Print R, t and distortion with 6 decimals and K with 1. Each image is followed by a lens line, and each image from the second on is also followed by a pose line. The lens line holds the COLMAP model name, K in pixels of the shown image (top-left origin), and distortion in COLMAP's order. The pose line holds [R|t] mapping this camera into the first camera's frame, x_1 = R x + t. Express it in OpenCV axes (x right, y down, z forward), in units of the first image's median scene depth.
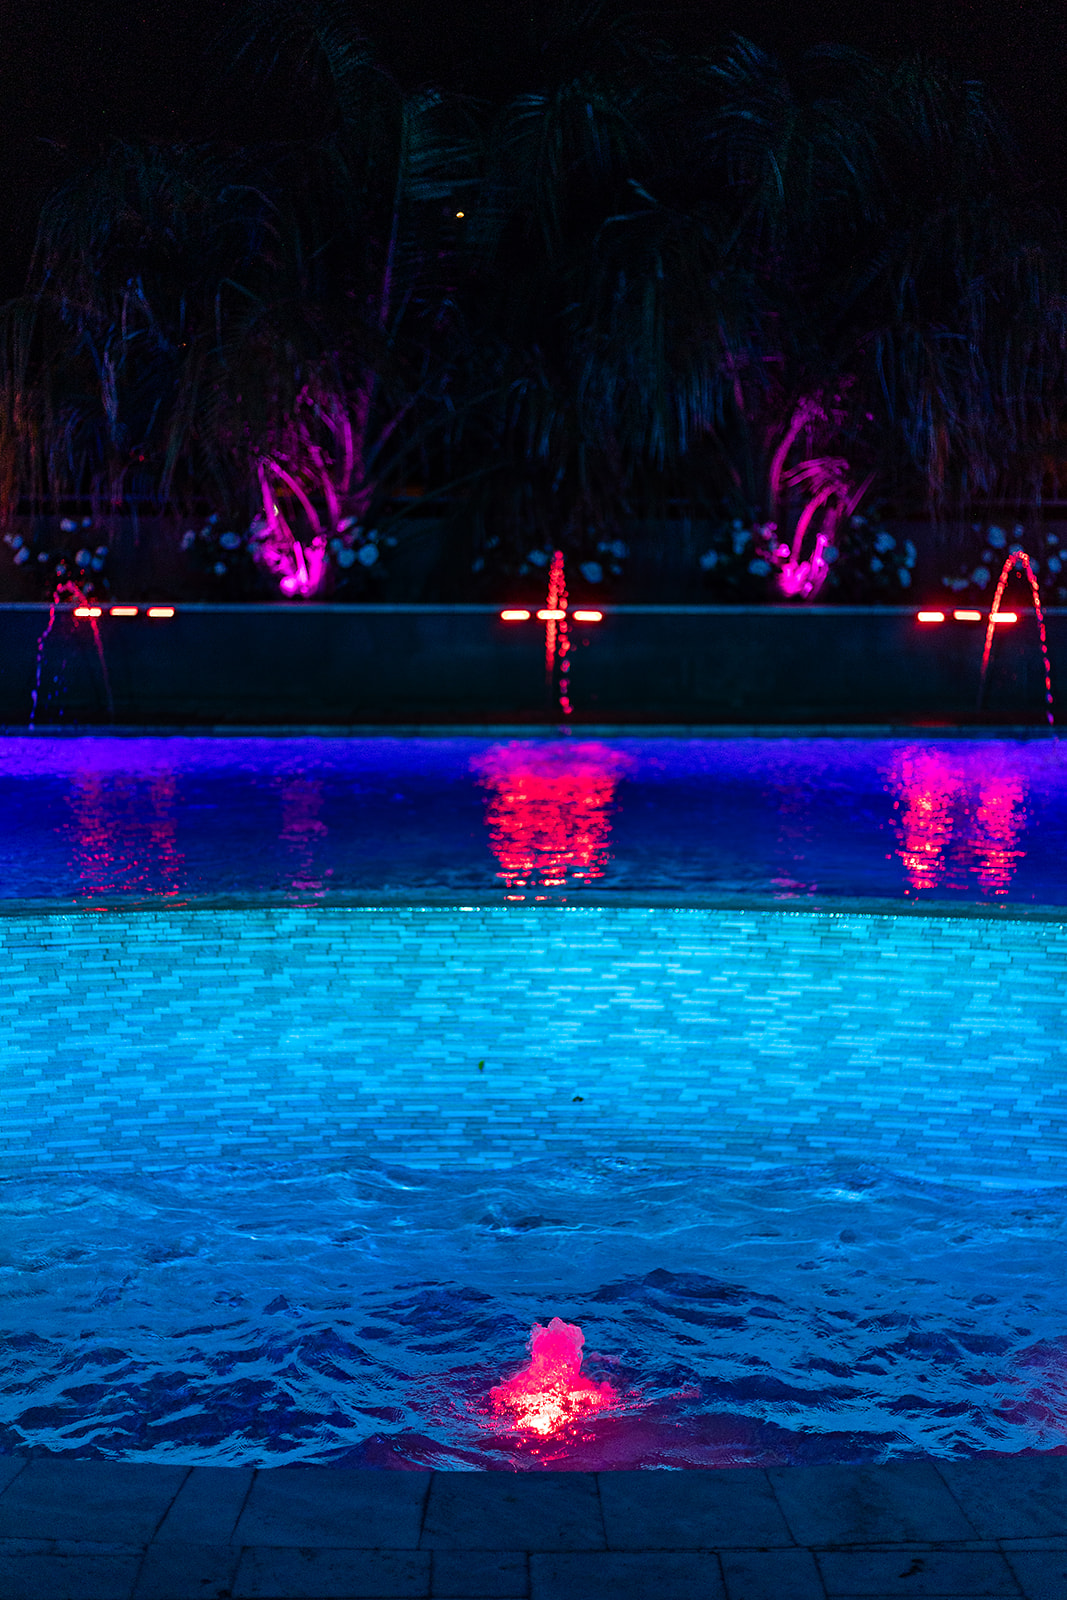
lens RADIAL K [[2319.2, 0, 542.5], [0, 2319.2, 810.4], [0, 0, 1]] dist [0.014473, 0.000000]
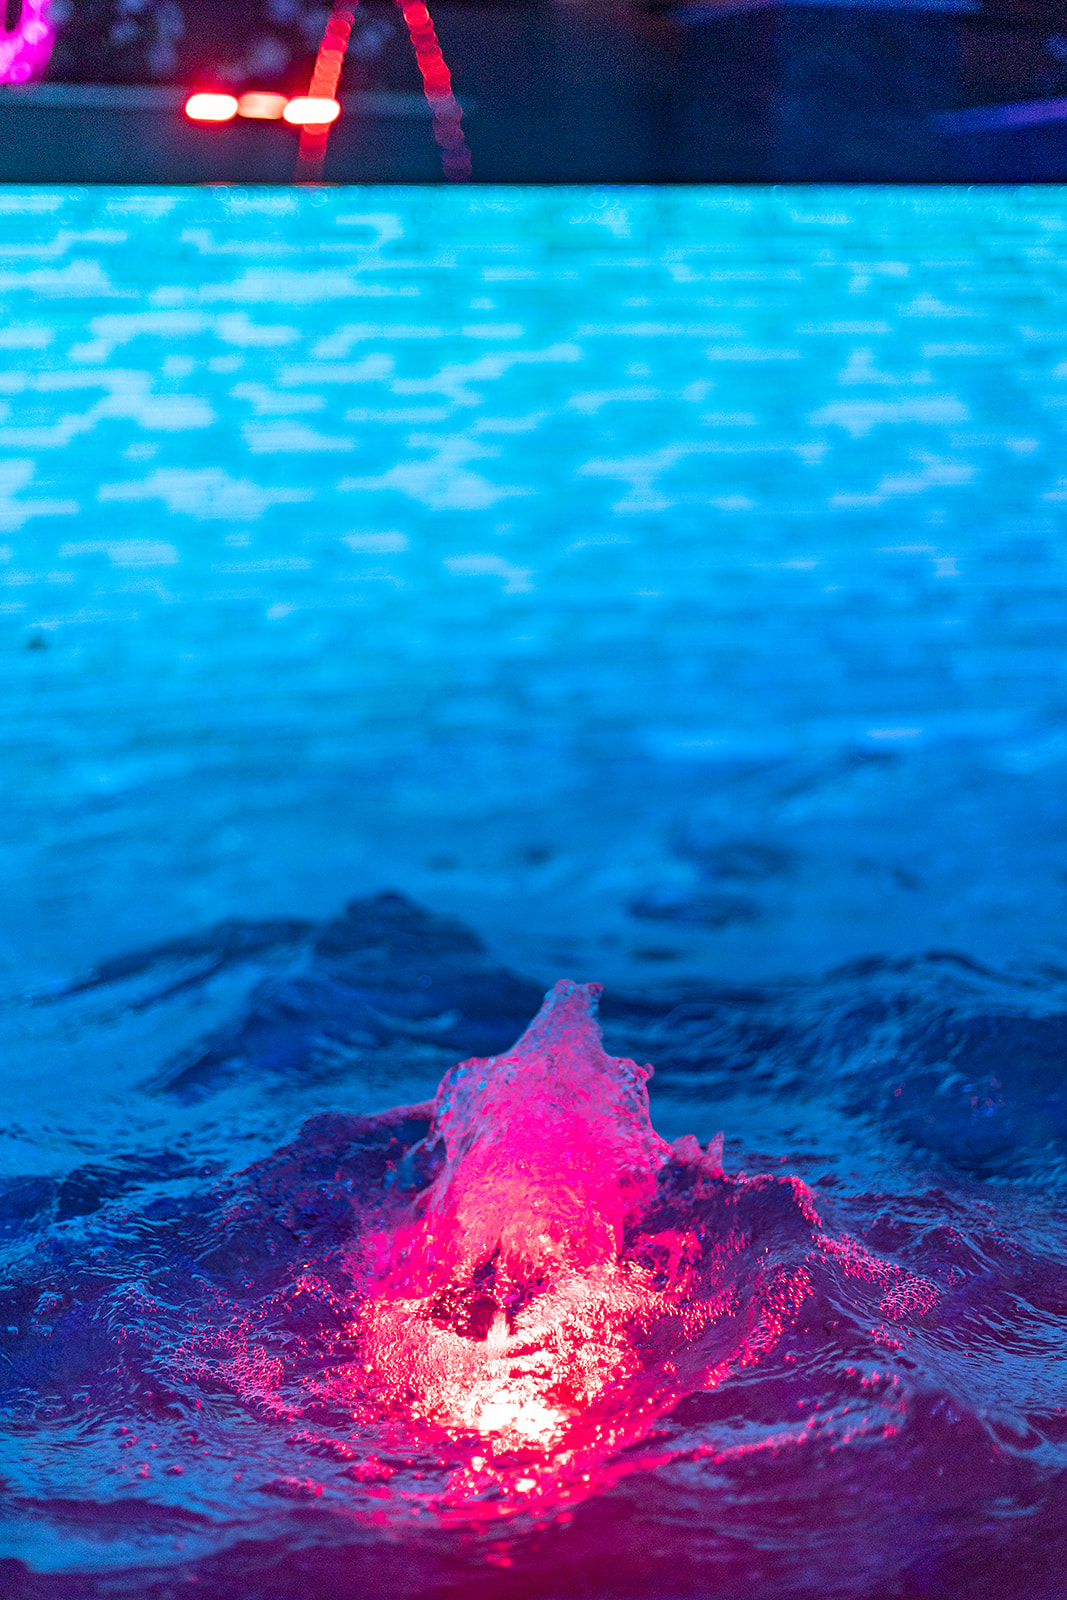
lens RADIAL K [[2319.2, 0, 524.6], [0, 2319.2, 802.4], [0, 0, 1]] dist [0.014473, 0.000000]
pose [[0.912343, -0.100464, 0.396910, -0.079324], [0.070373, 0.993479, 0.089703, 0.123203], [-0.403334, -0.053908, 0.913464, 0.564238]]
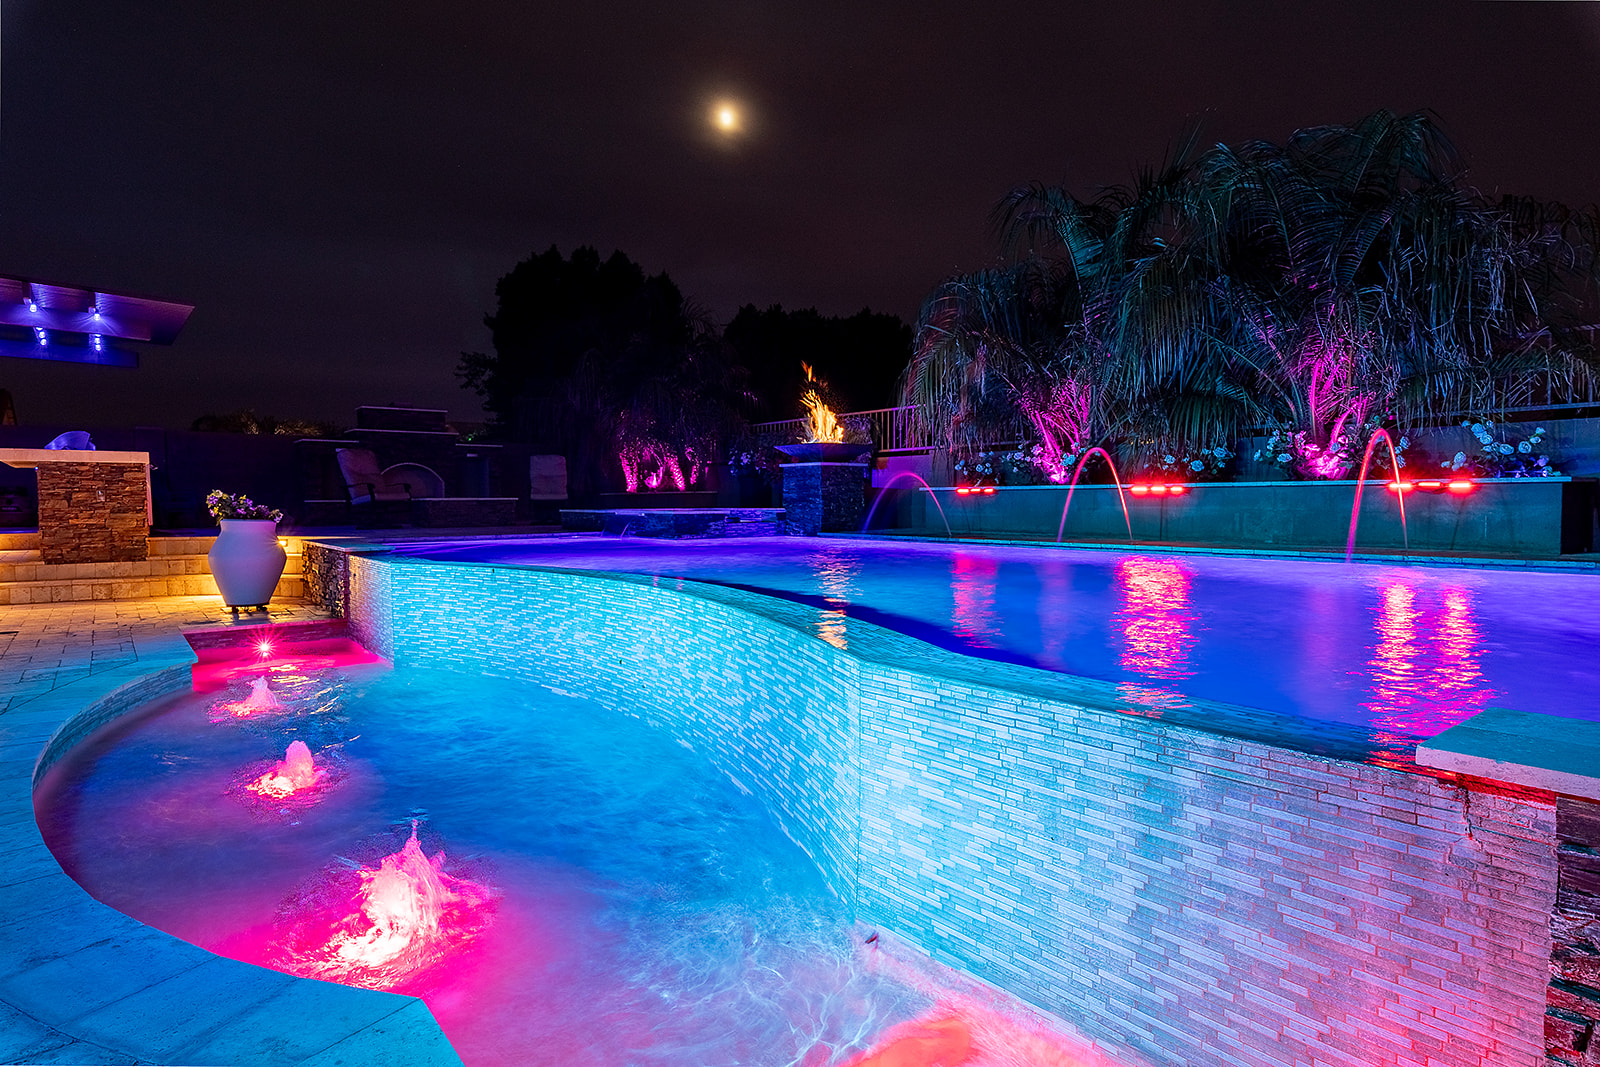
lens RADIAL K [[884.7, 0, 815.6], [0, 884.7, 532.5], [0, 0, 1]] dist [0.000029, -0.000092]
pose [[0.617972, 0.023365, -0.785853, 0.677802], [-0.101061, 0.993627, -0.049929, 0.020968], [0.779678, 0.110274, 0.616395, 0.658124]]
